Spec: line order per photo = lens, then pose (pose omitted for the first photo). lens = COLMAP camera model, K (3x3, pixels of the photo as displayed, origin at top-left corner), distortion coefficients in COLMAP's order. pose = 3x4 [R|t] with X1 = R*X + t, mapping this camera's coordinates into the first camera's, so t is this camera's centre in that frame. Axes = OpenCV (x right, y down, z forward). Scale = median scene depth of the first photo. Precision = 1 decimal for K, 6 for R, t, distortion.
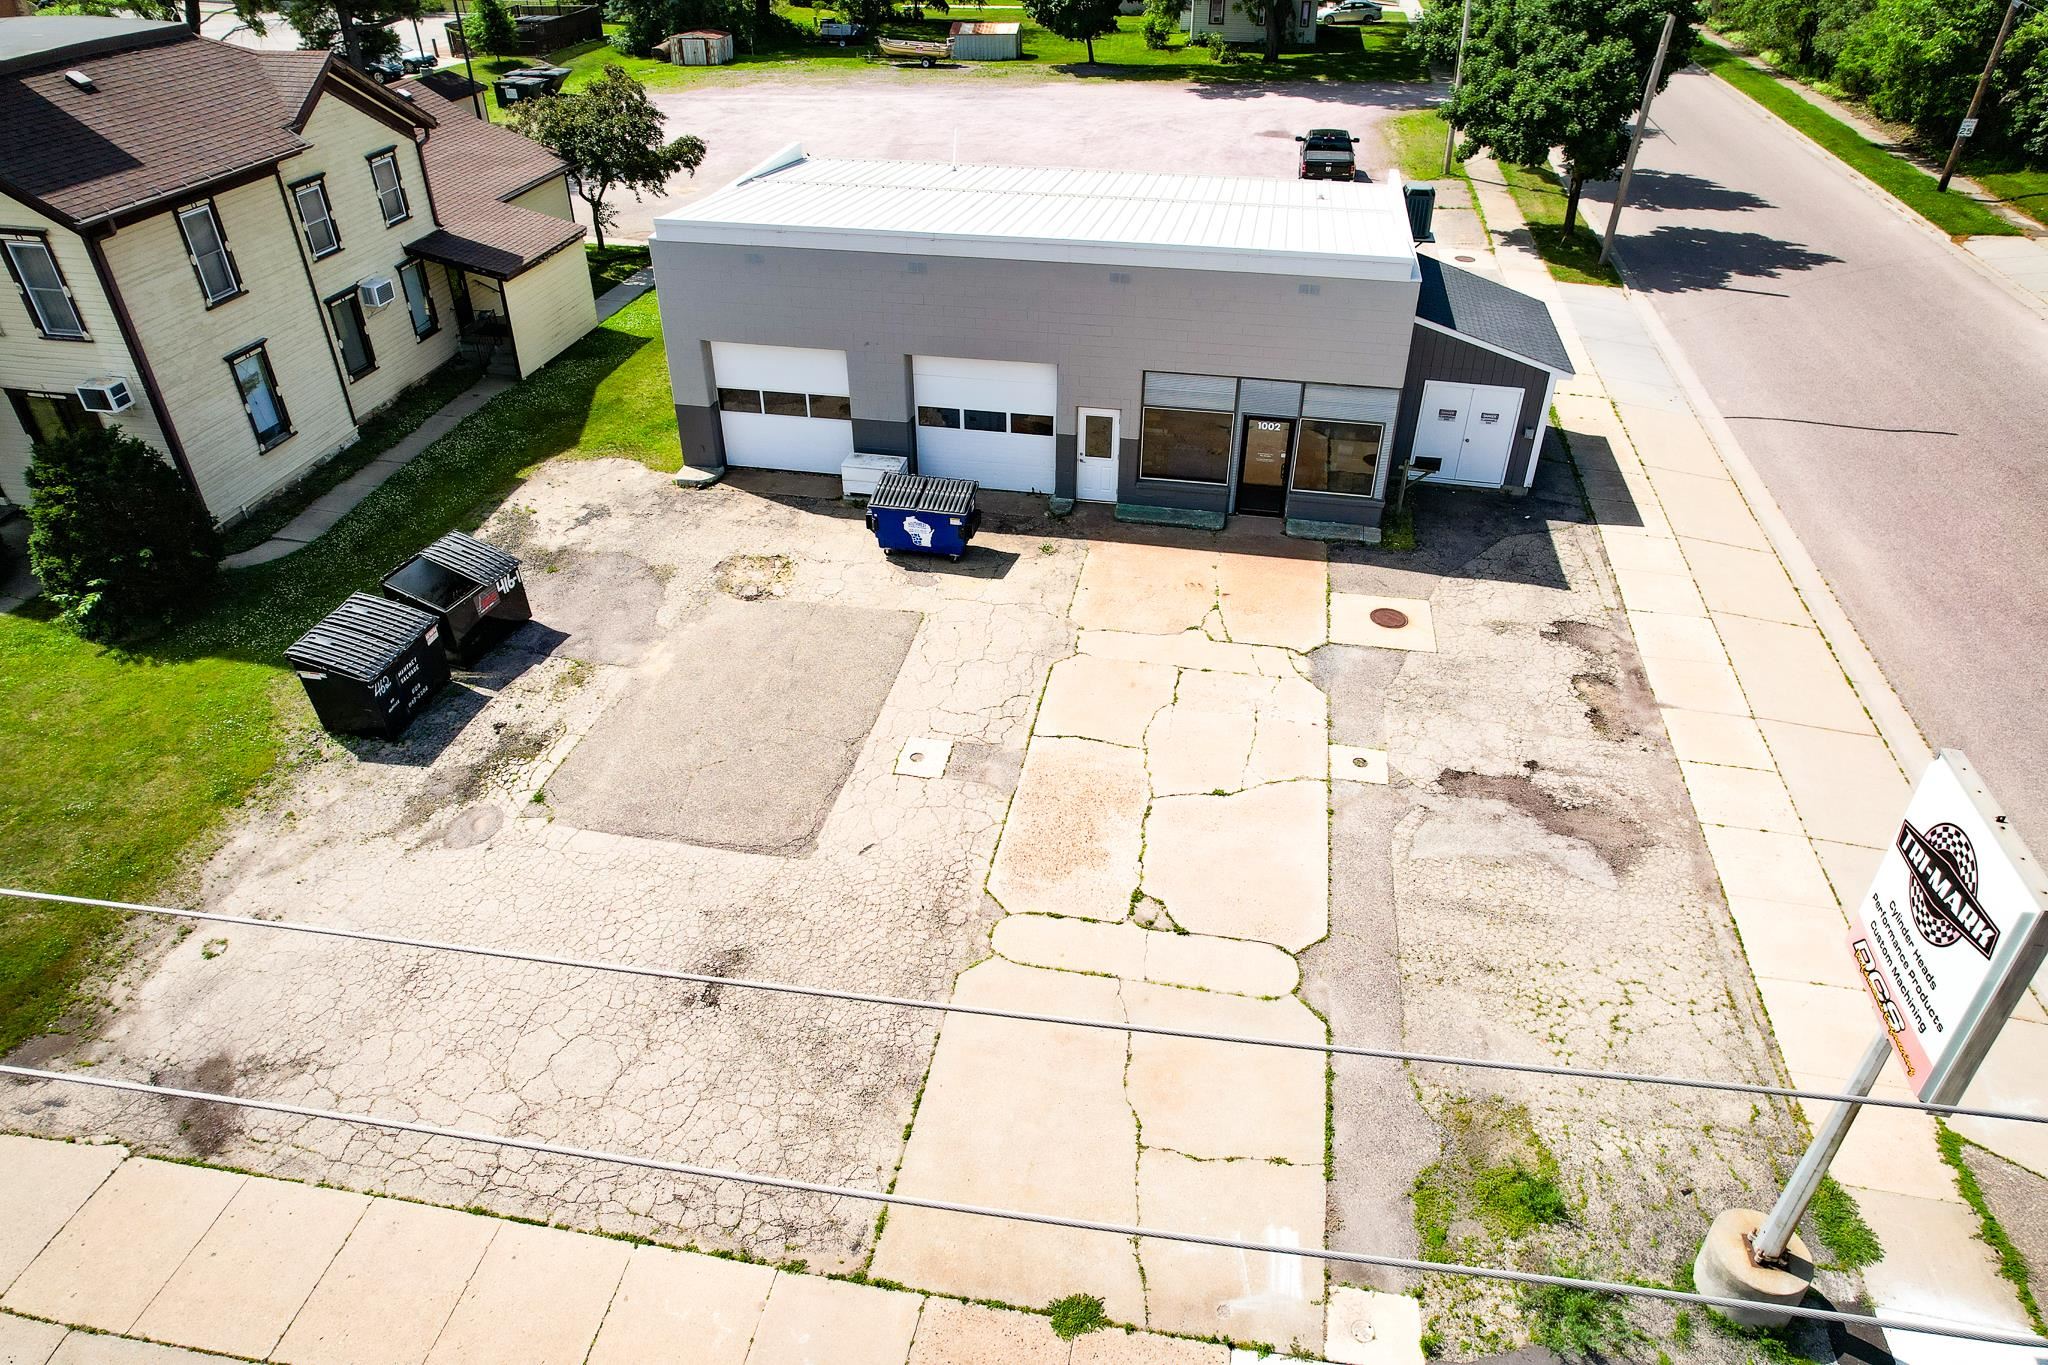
lens RADIAL K [[1309.1, 0, 1037.5], [0, 1309.1, 692.8], [0, 0, 1]] dist [-0.077226, 0.067884]
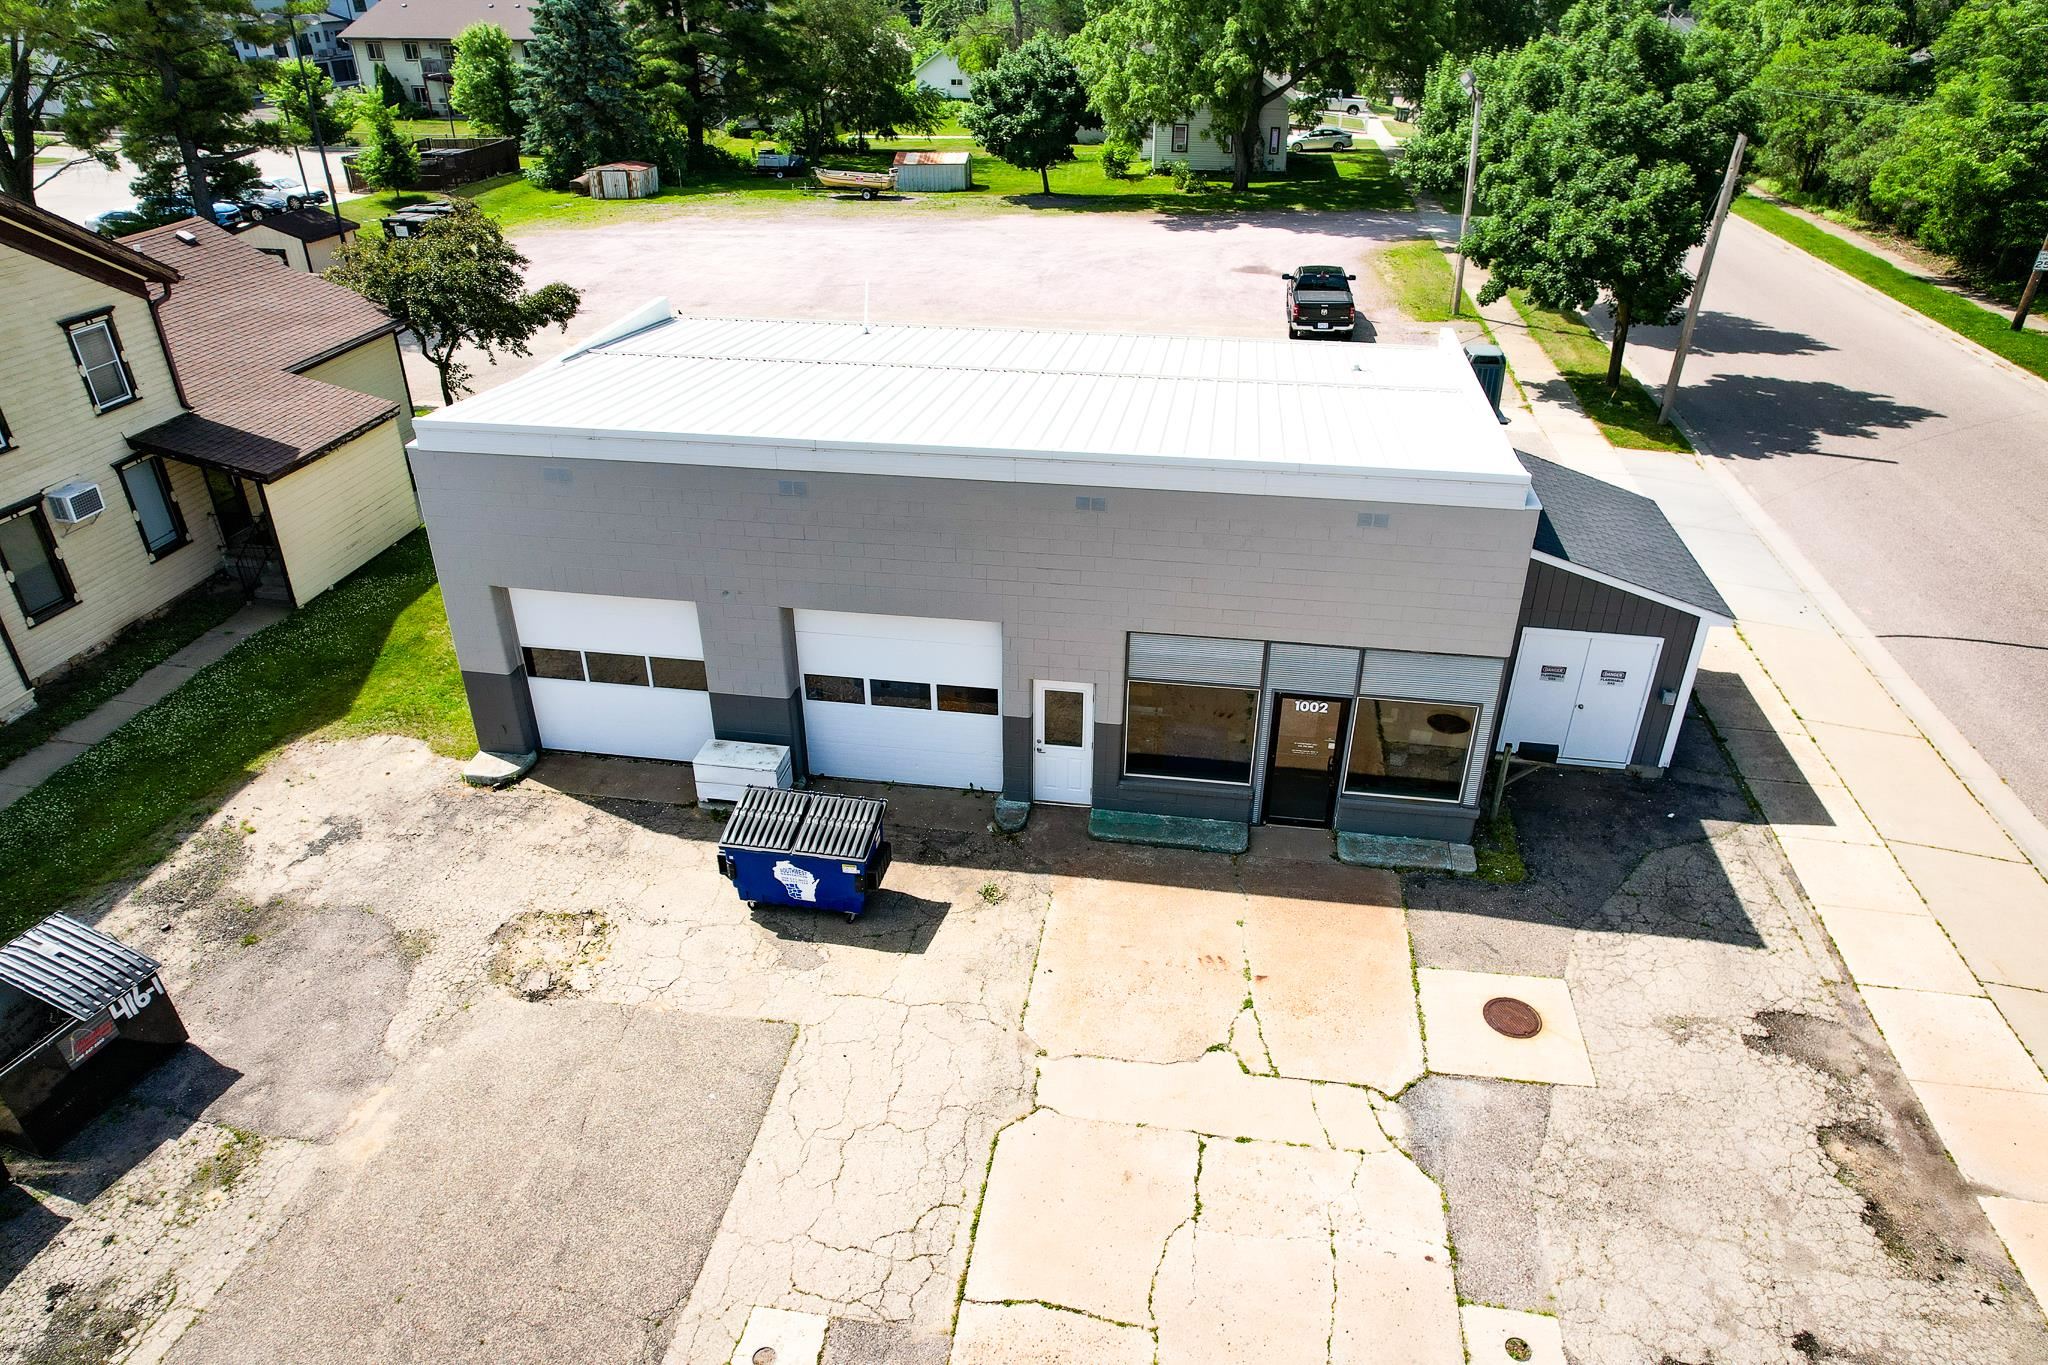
lens RADIAL K [[1309.1, 0, 1037.5], [0, 1309.1, 692.8], [0, 0, 1]] dist [-0.077226, 0.067884]
pose [[0.999535, -0.015307, 0.026372, 0.014743], [0.017523, 0.996144, -0.085961, -0.148926], [-0.024955, 0.086383, 0.995949, 0.303812]]
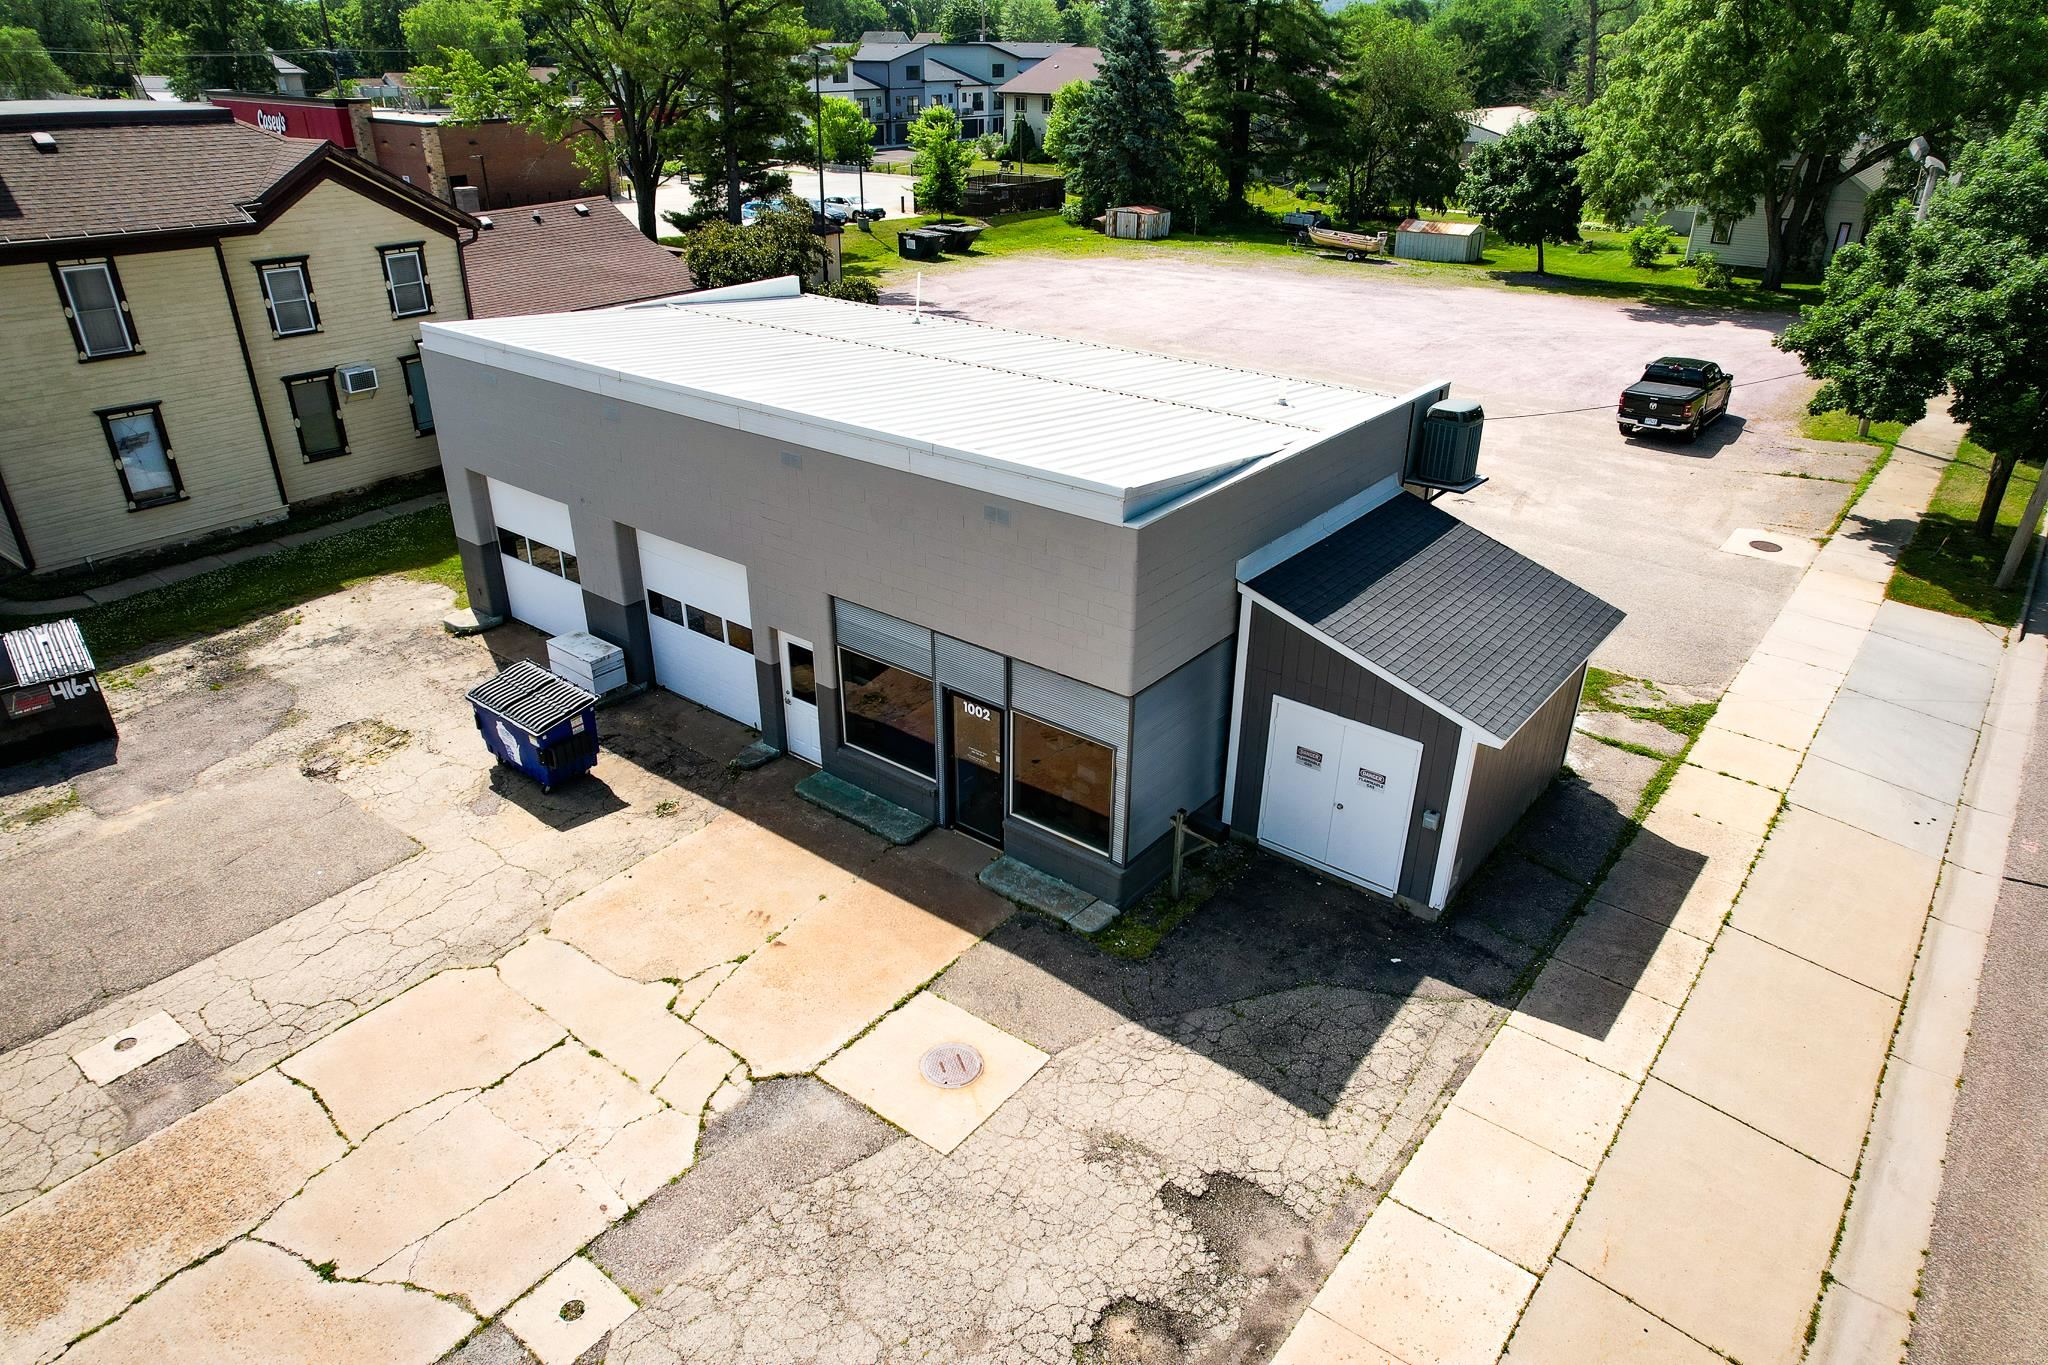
lens RADIAL K [[1309.1, 0, 1037.5], [0, 1309.1, 692.8], [0, 0, 1]] dist [-0.077226, 0.067884]
pose [[0.886146, 0.214102, -0.410982, 0.452975], [-0.269327, 0.959655, -0.080780, -0.161562], [0.377106, 0.182272, 0.908057, 0.394398]]
